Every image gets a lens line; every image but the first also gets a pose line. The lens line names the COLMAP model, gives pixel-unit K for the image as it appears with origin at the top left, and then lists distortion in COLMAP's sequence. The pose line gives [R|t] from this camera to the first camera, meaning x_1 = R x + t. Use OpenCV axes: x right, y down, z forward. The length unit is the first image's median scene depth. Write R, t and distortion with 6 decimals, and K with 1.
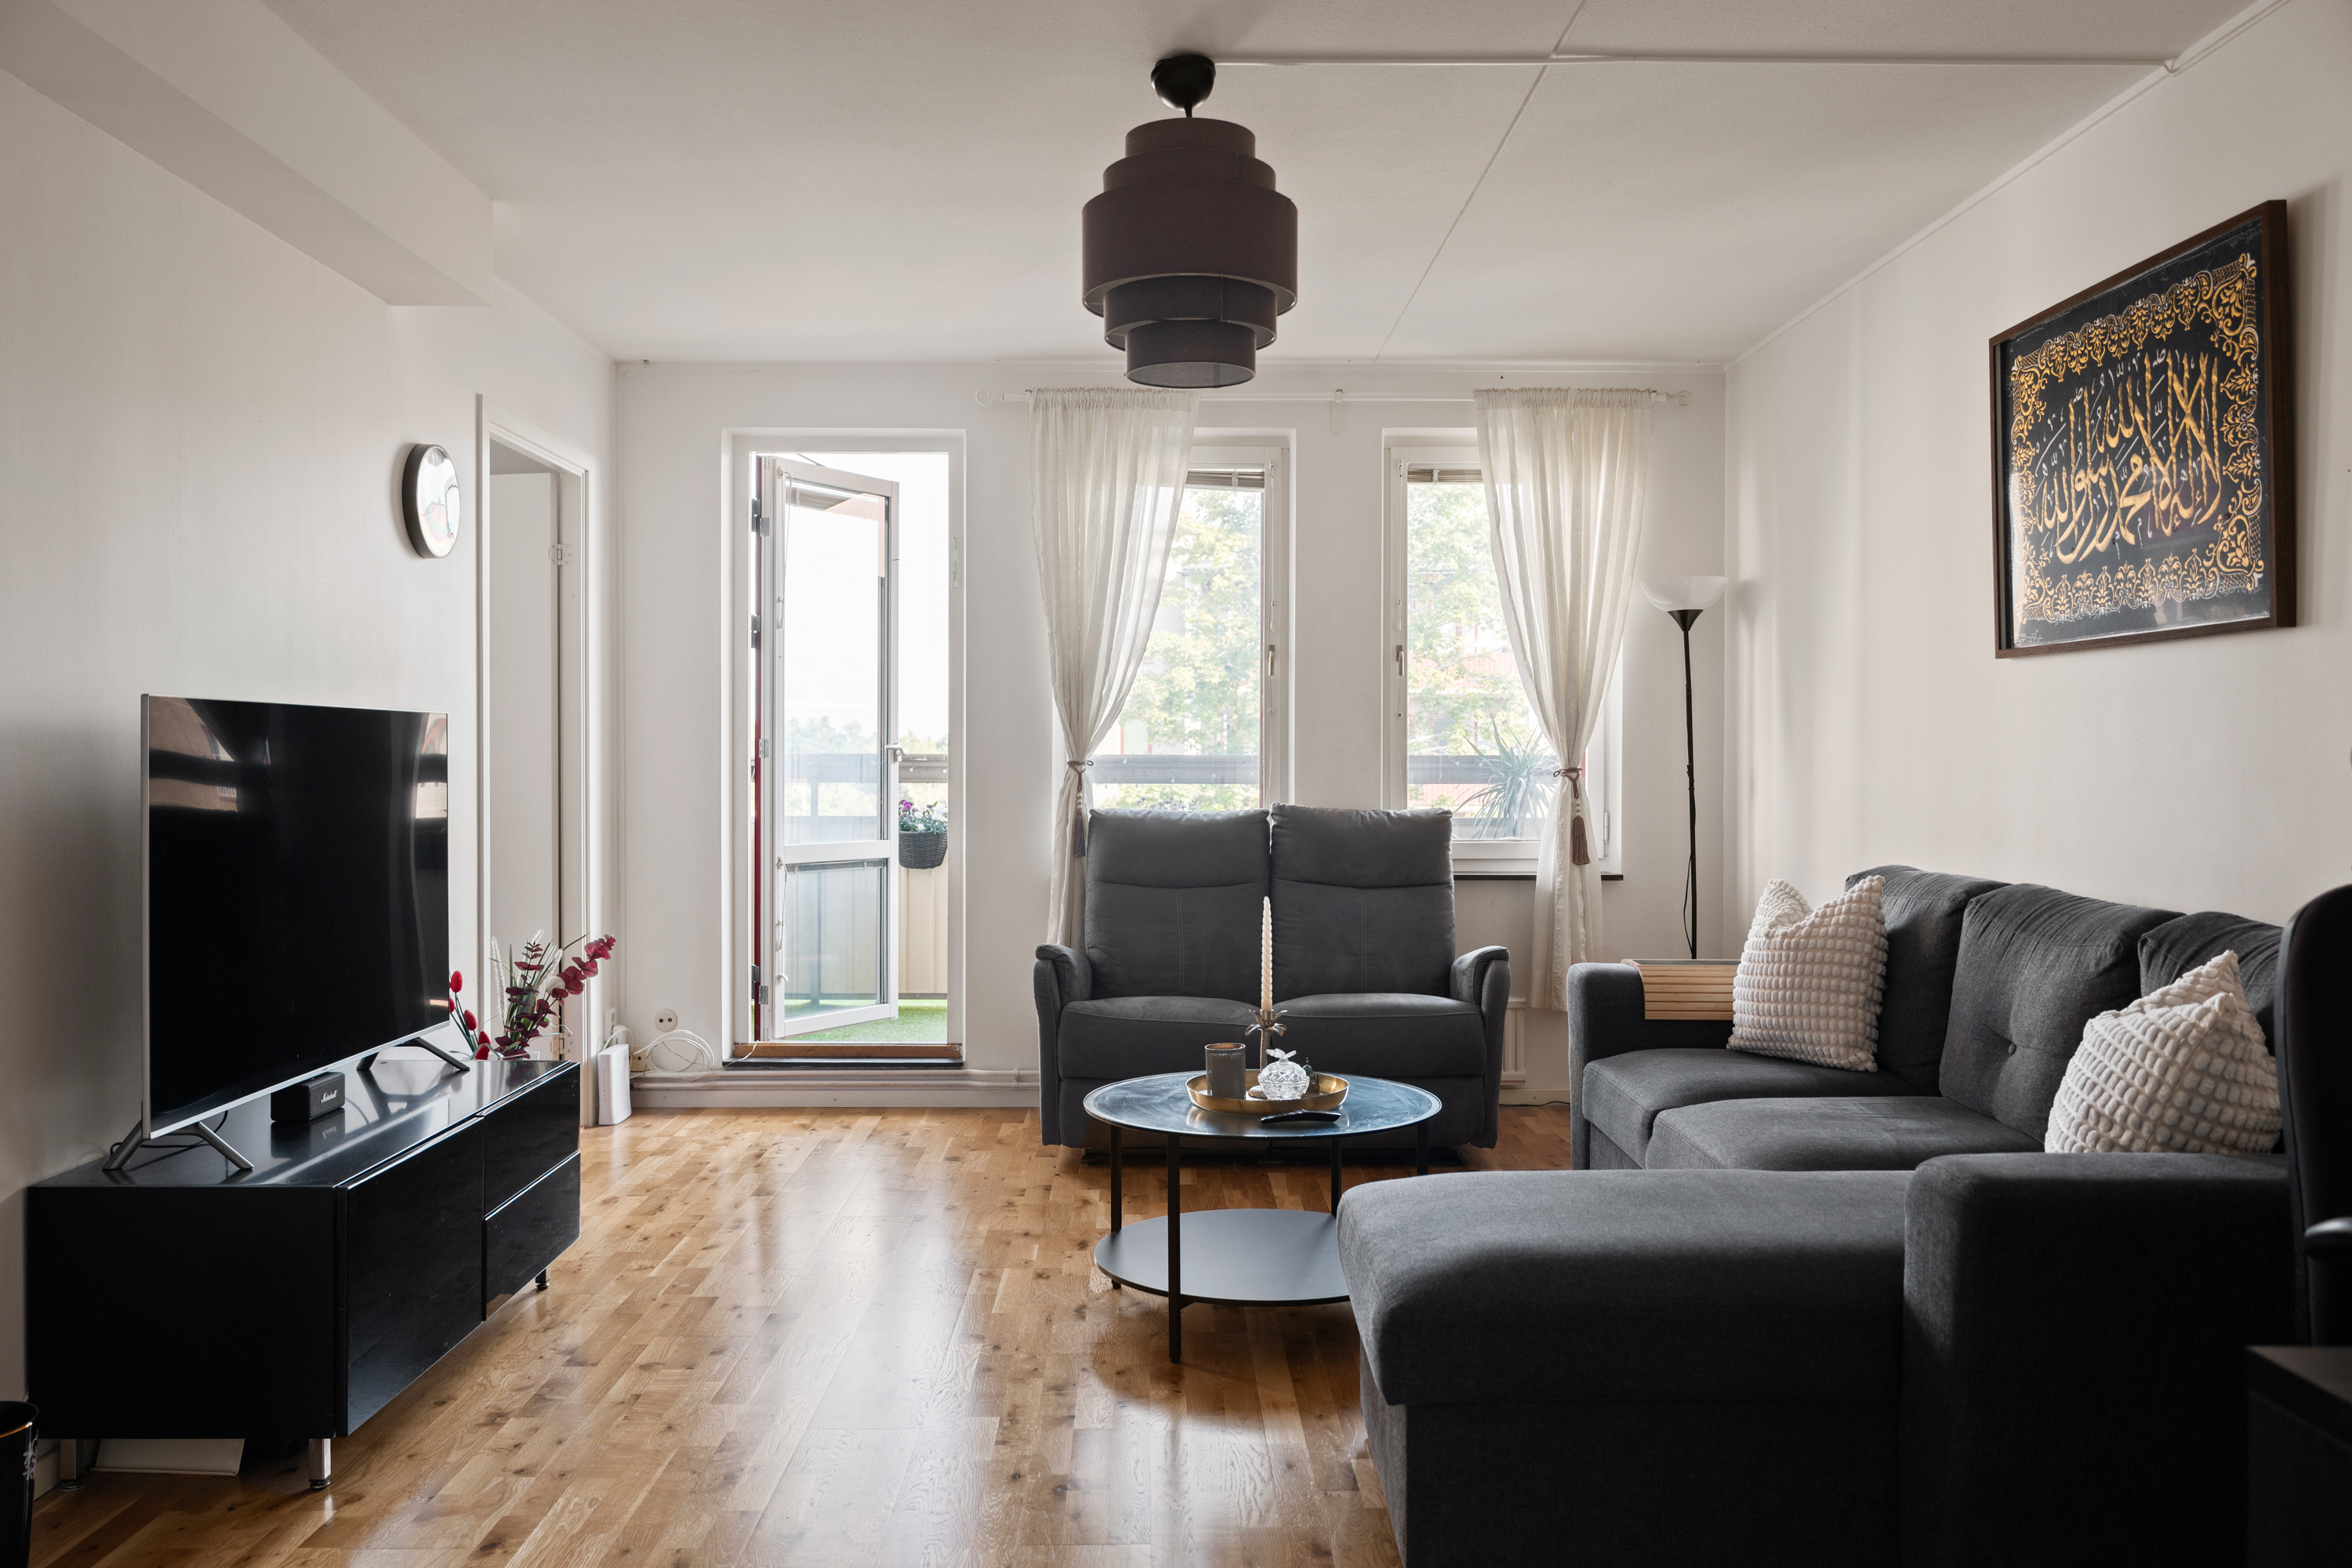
lens RADIAL K [[1898.6, 0, 1174.0], [0, 1898.6, 775.3], [0, 0, 1]] dist [0.001610, 0.000838]
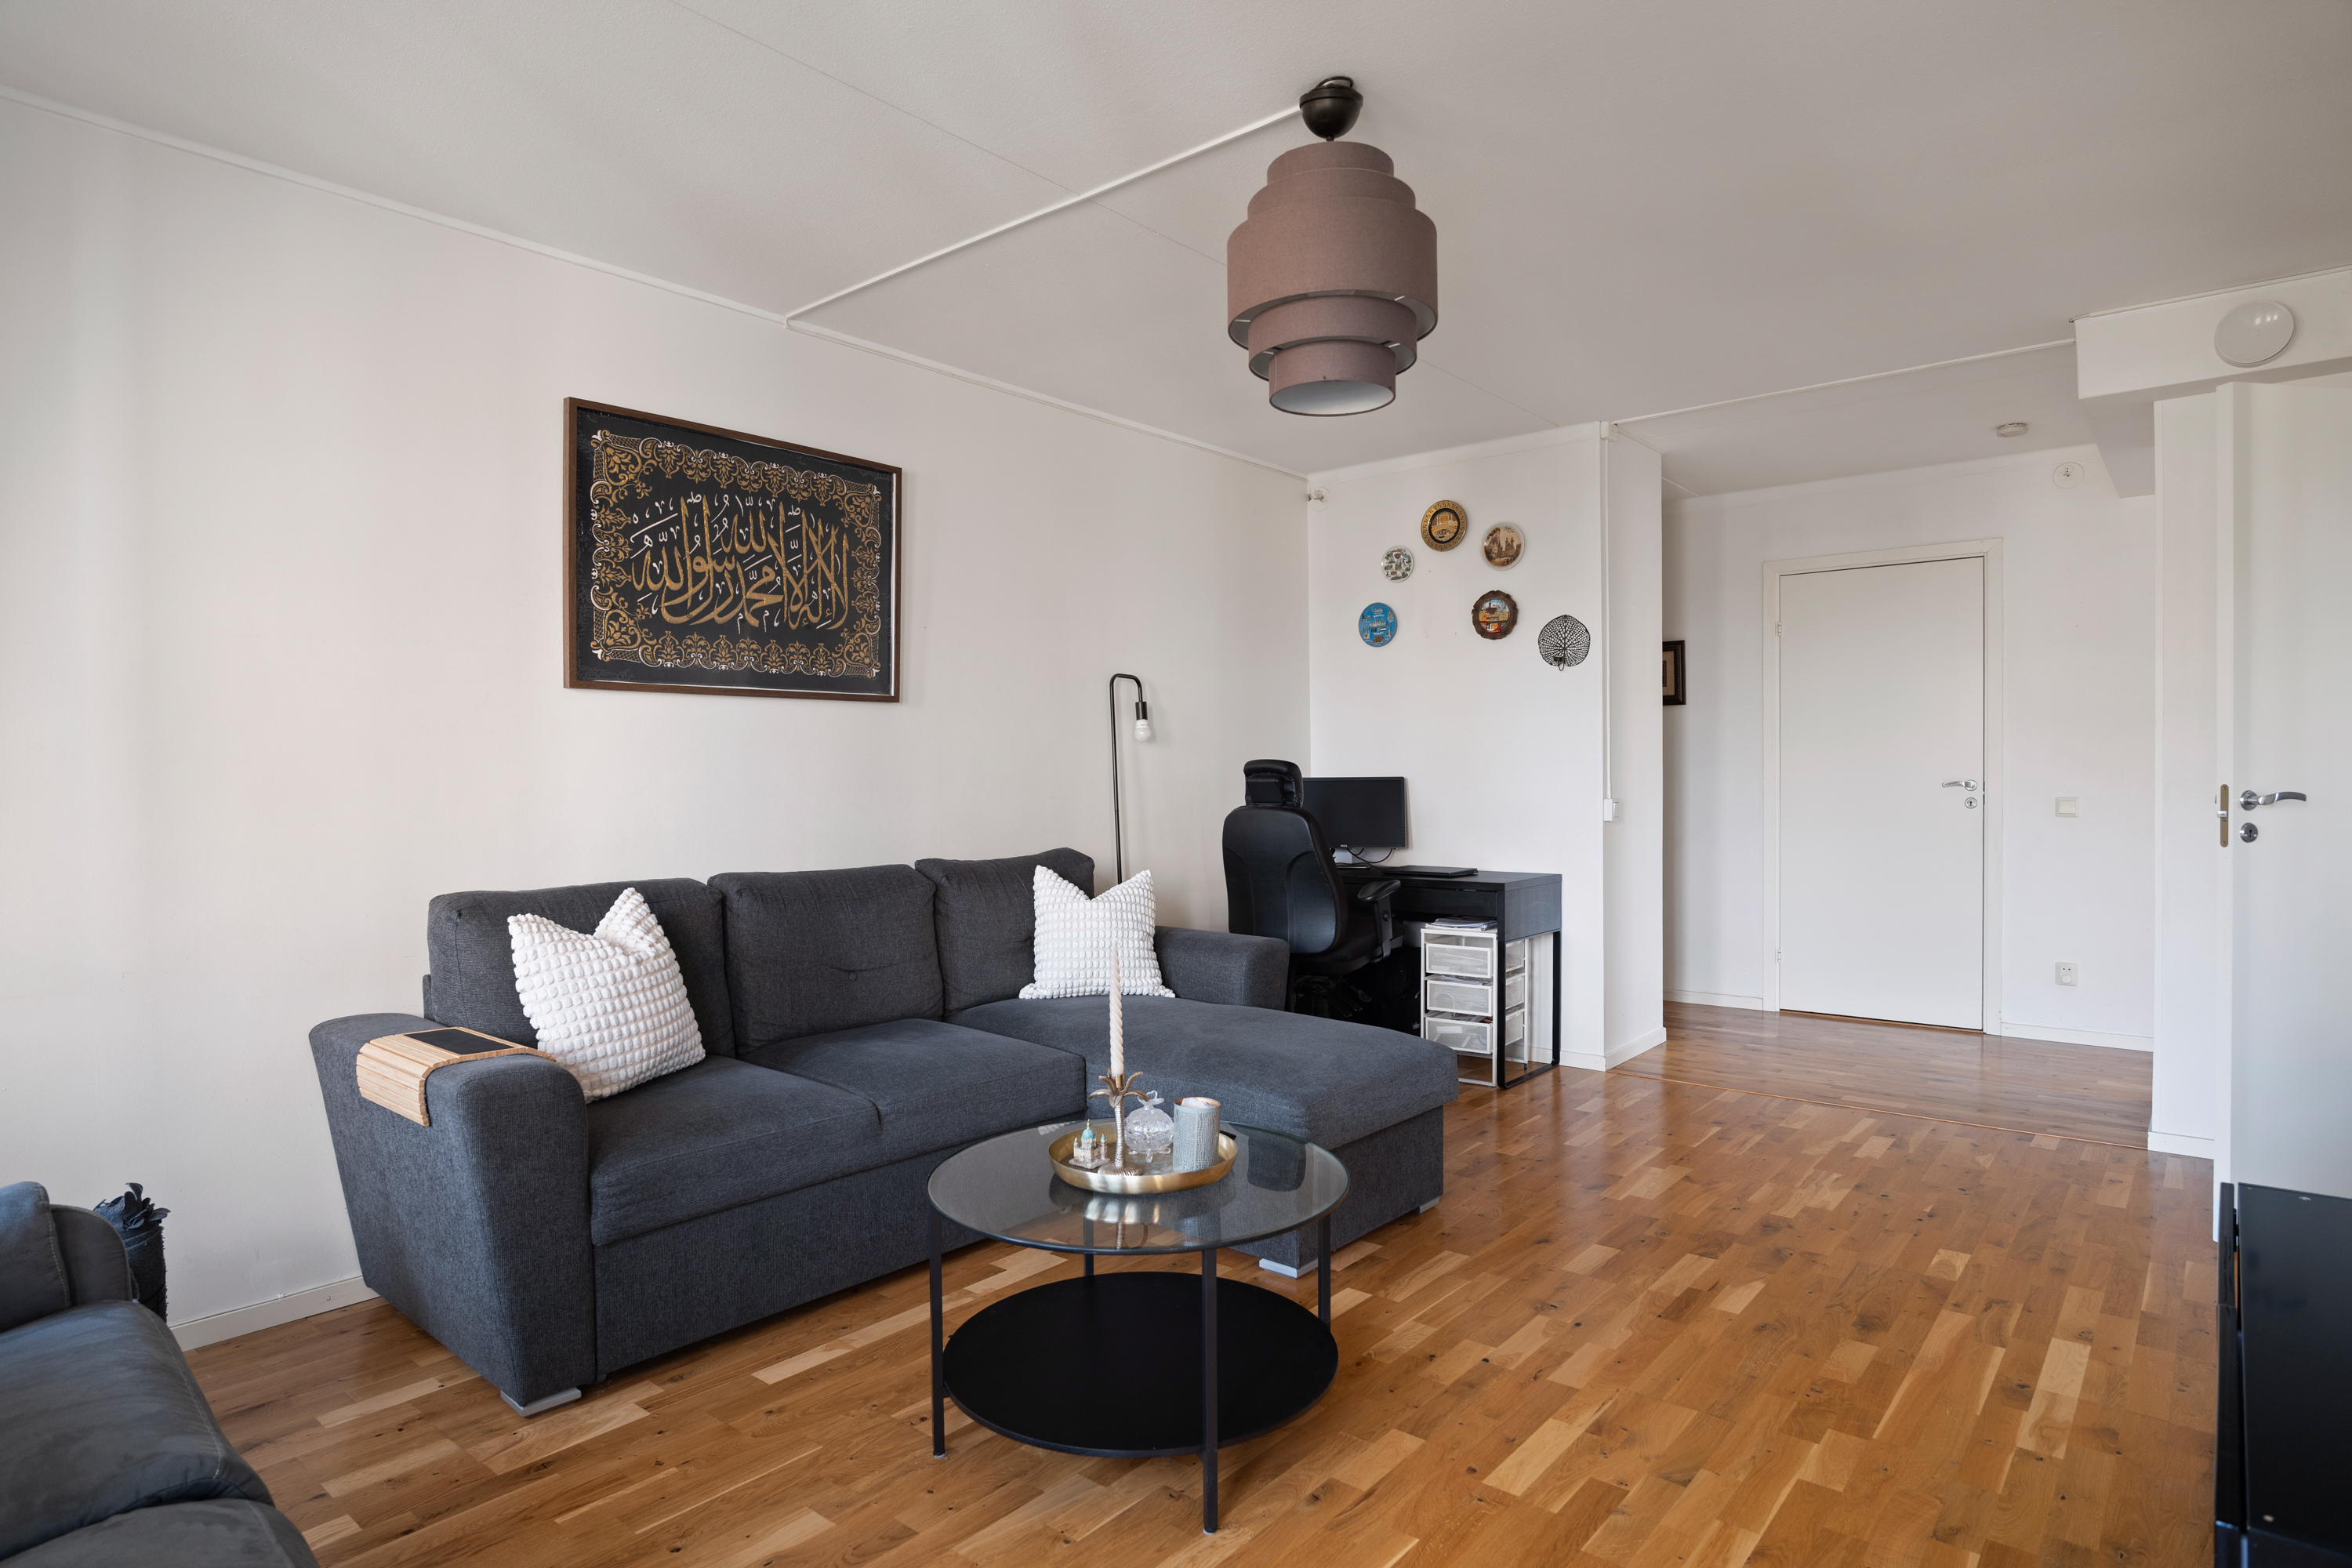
lens RADIAL K [[1279.5, 0, 1175.1], [0, 1279.5, 780.3], [0, 0, 1]] dist [-0.013110, 0.004191]
pose [[-0.753469, -0.002761, 0.657477, -0.372228], [0.010628, 0.999809, 0.016379, -0.018126], [-0.657397, 0.019329, -0.753296, 1.536401]]
